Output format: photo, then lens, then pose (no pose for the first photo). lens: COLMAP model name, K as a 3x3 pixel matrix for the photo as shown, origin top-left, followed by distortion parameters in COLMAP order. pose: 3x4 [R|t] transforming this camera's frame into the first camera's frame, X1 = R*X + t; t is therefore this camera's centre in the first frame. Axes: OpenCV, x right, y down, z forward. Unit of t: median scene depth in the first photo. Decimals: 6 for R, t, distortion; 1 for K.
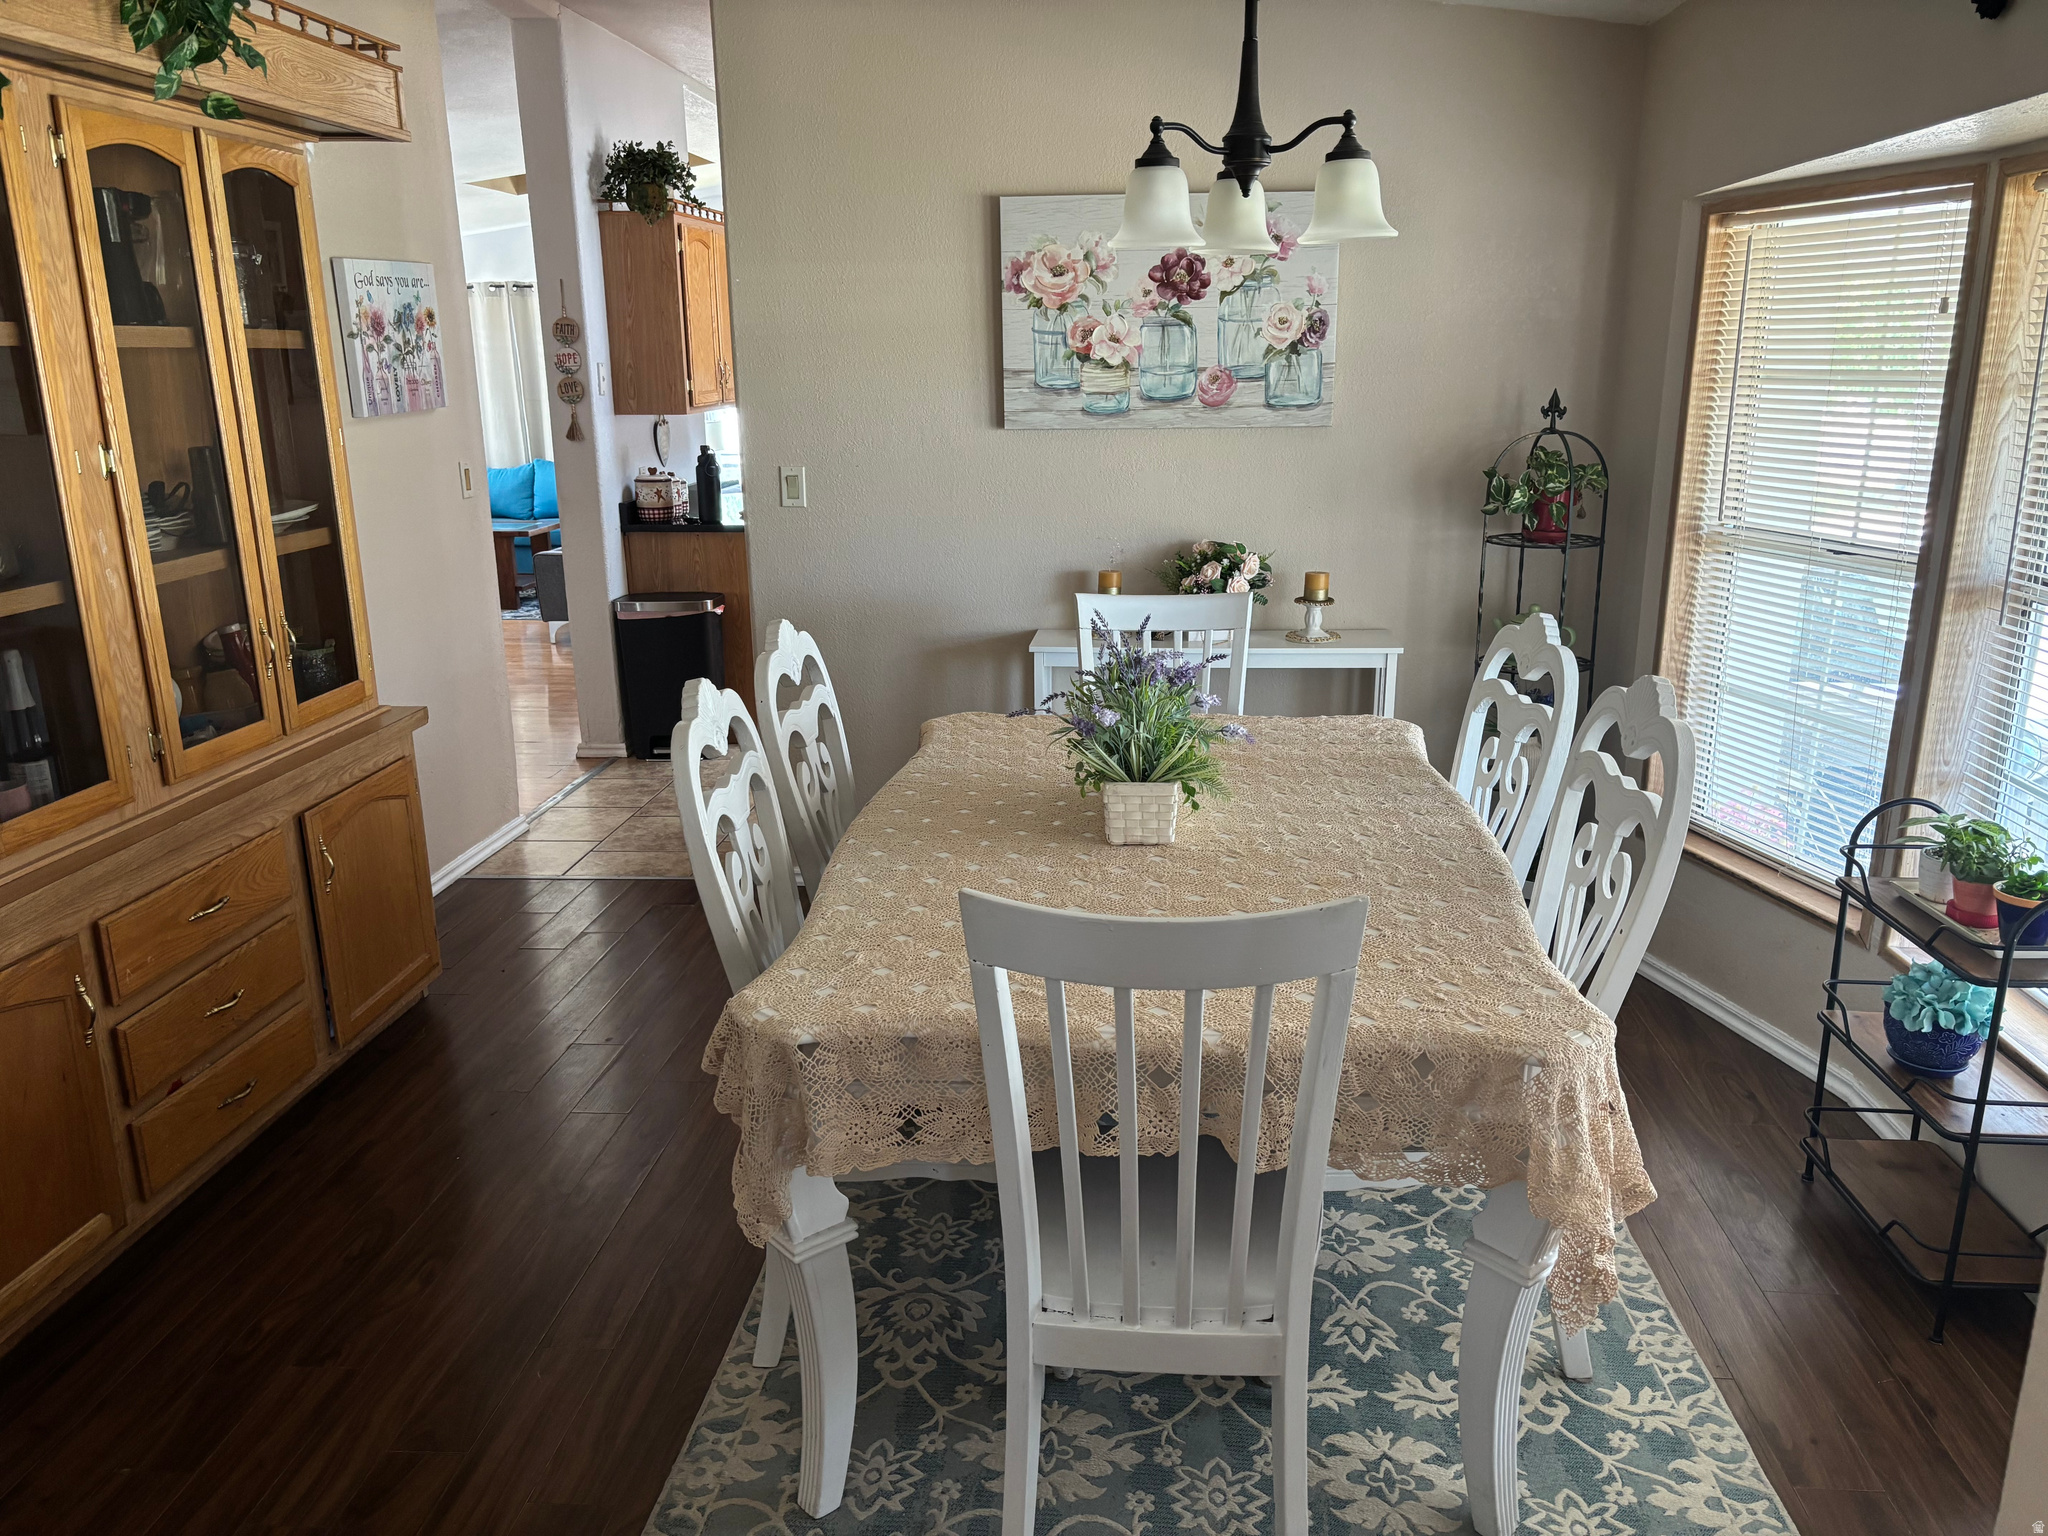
lens RADIAL K [[1548.7, 0, 1029.5], [0, 1548.7, 775.7], [0, 0, 1]] dist [0.026795, -0.024290]
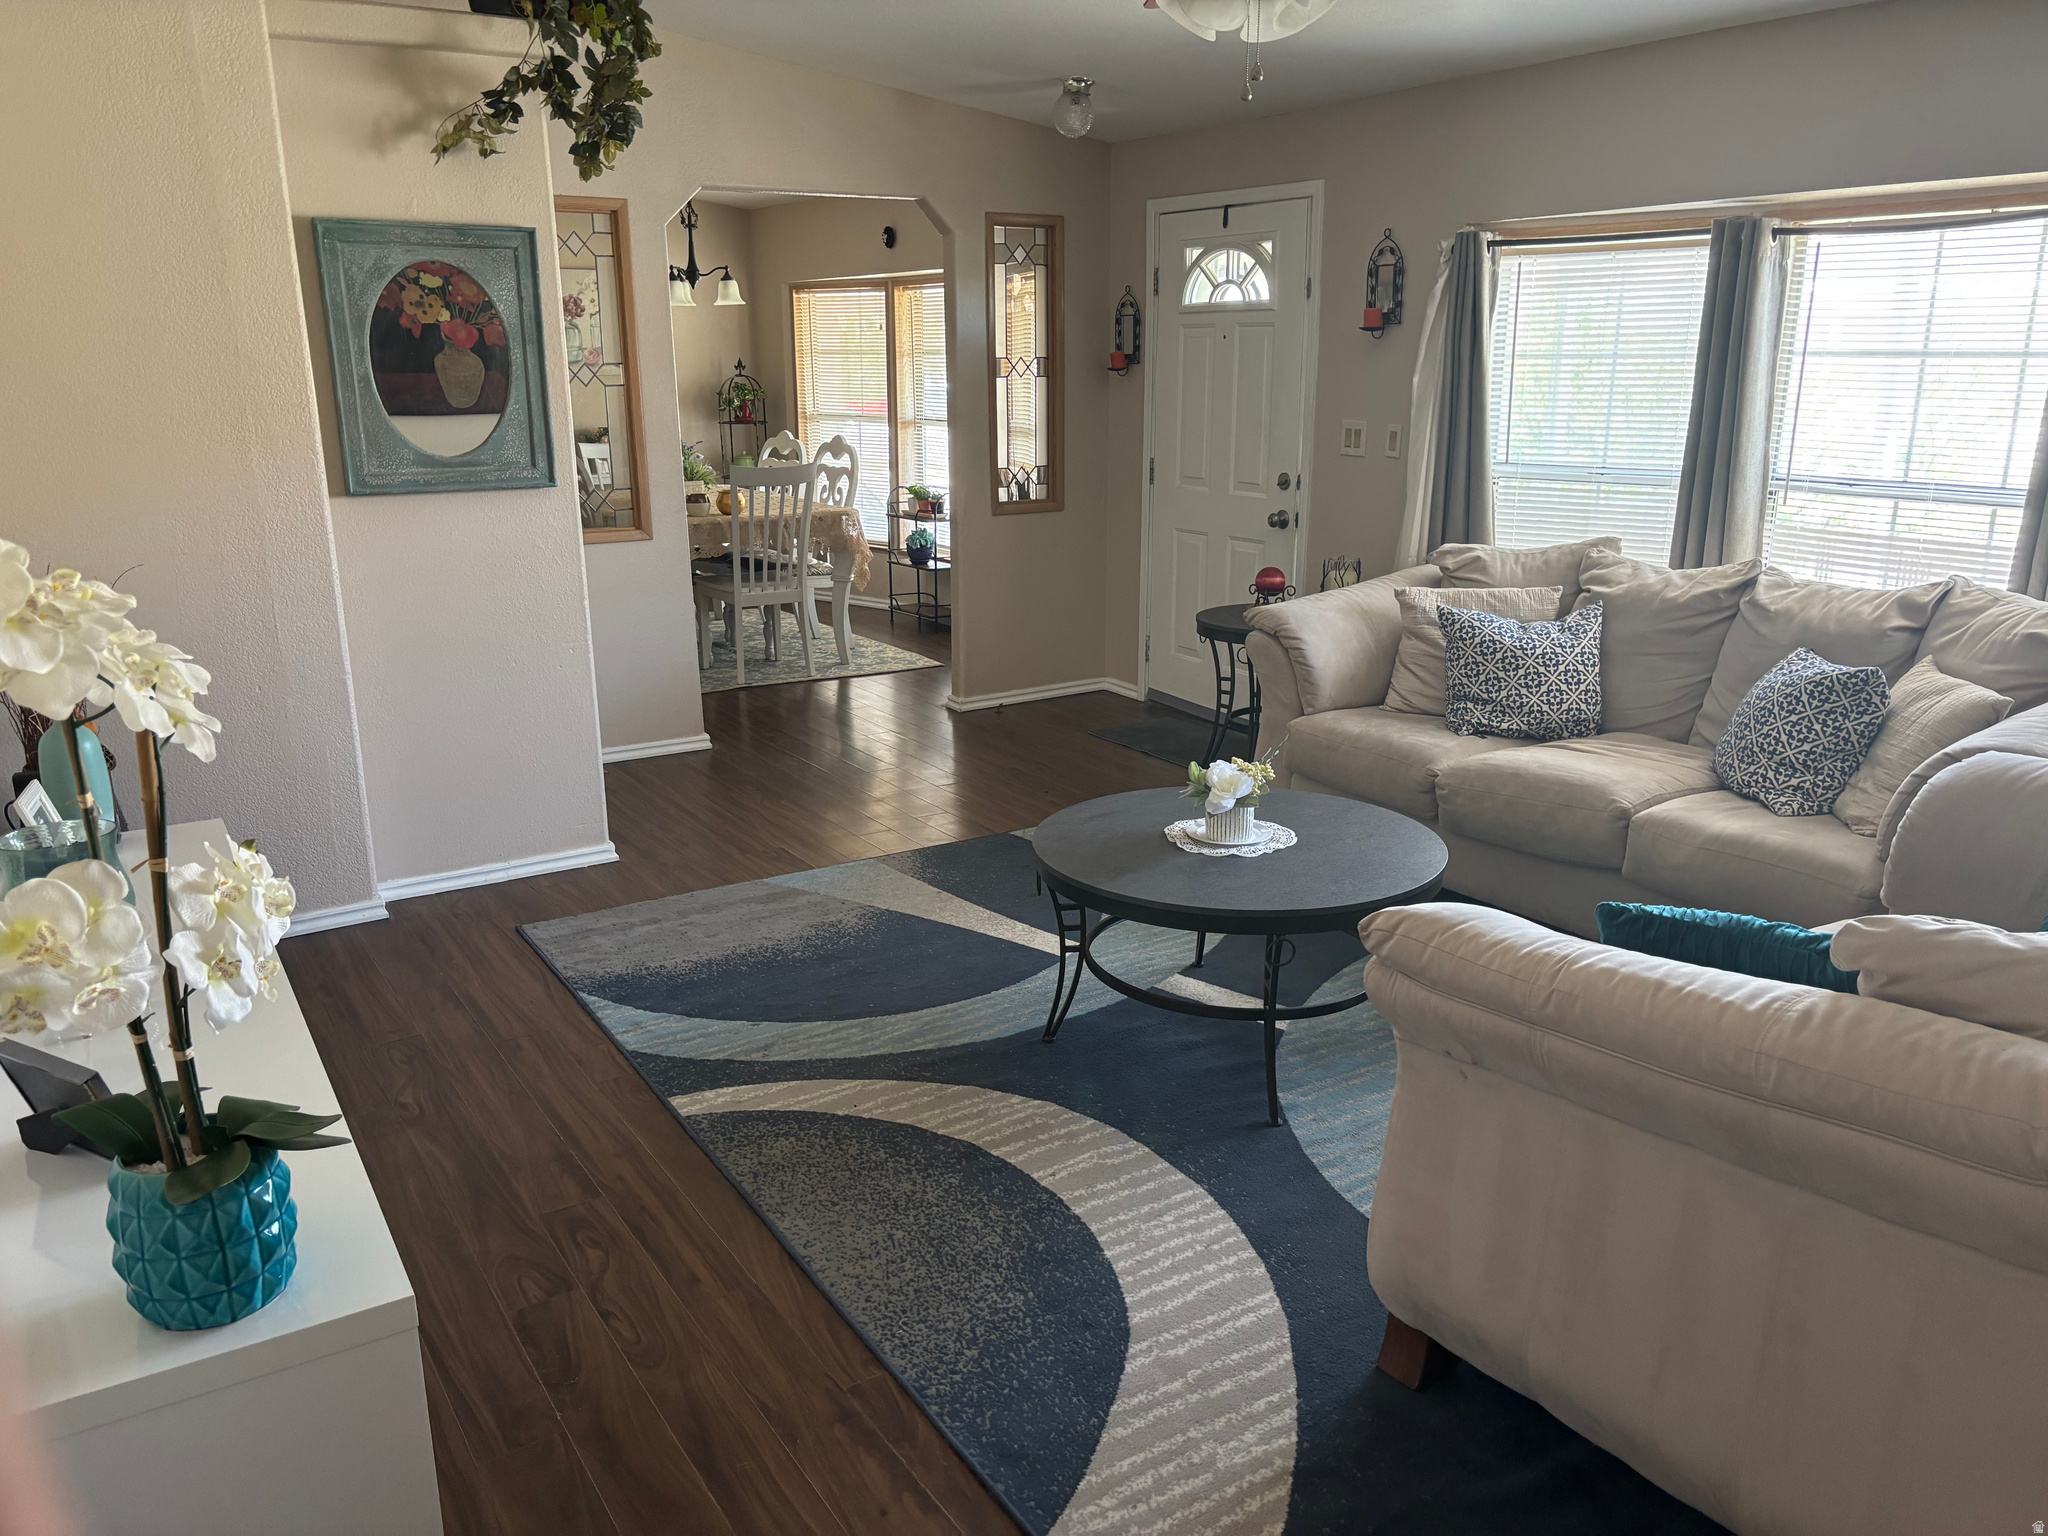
lens RADIAL K [[1548.7, 0, 1025.9], [0, 1548.7, 767.0], [0, 0, 1]] dist [0.026795, -0.024290]
pose [[0.789488, -0.156091, 0.593586, -0.941056], [0.159038, 0.986115, 0.047786, 0.371900], [-0.592803, 0.056676, 0.803351, -1.298006]]
